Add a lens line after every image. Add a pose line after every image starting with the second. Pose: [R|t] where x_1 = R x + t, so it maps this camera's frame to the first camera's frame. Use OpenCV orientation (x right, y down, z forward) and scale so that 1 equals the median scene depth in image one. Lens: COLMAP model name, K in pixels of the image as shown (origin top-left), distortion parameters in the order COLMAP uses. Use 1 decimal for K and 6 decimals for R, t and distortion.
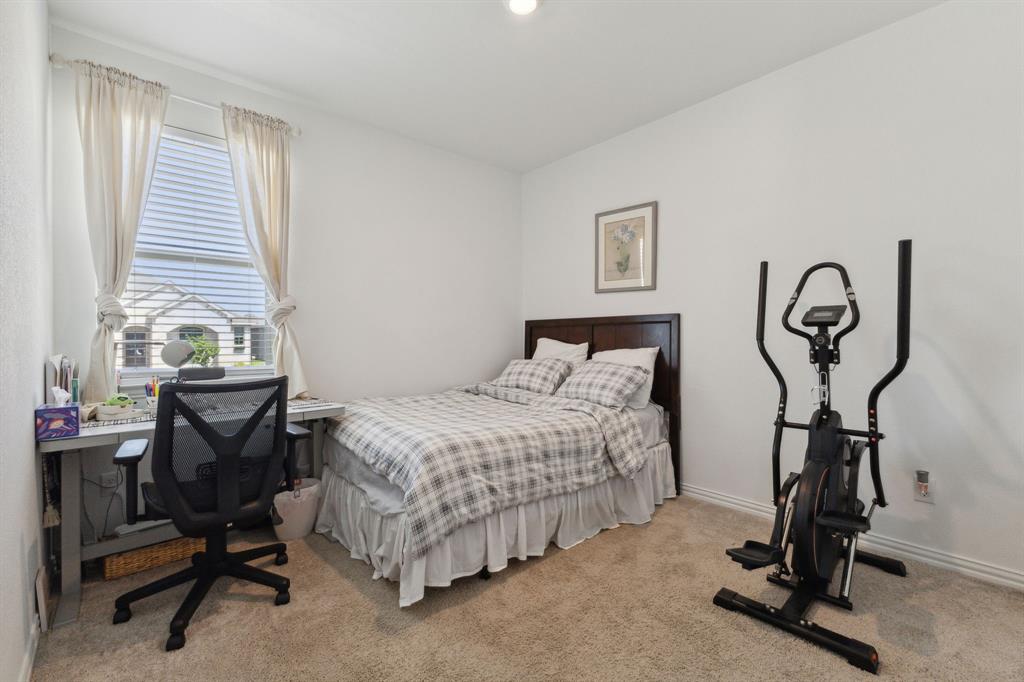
lens RADIAL K [[446.4, 0, 510.3], [0, 446.4, 338.3], [0, 0, 1]] dist [-0.003391, -0.000323]
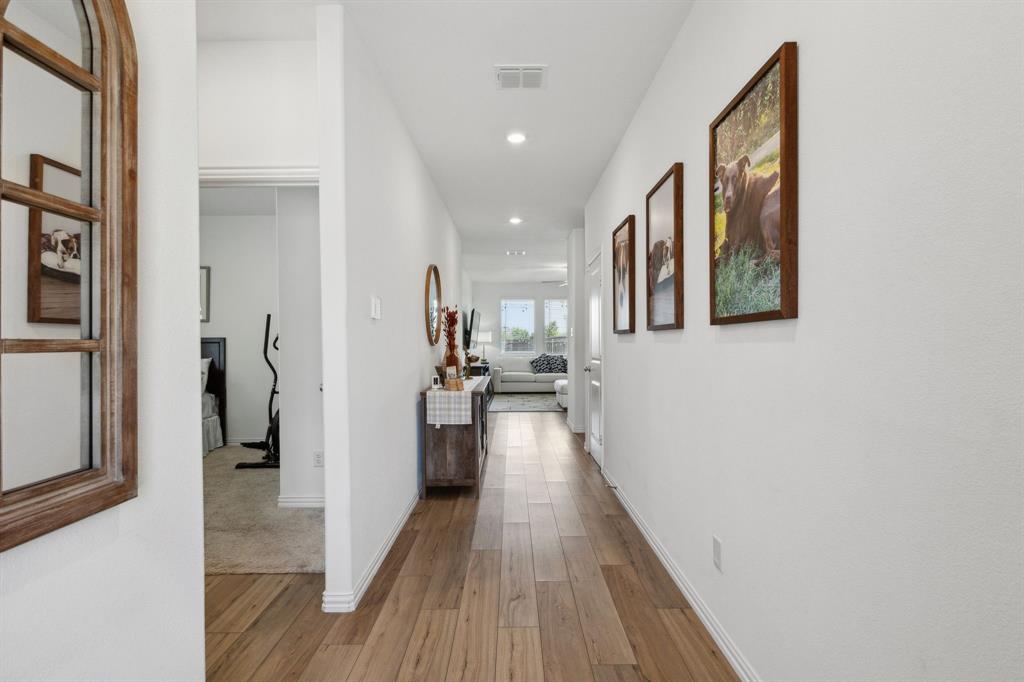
lens RADIAL K [[494.1, 0, 510.3], [0, 494.1, 343.6], [0, 0, 1]] dist [-0.000479, -0.000018]
pose [[0.662038, -0.000058, 0.749470, -0.309764], [0.011155, 0.999890, -0.009776, -0.004090], [-0.749387, 0.014832, 0.661966, -1.058384]]
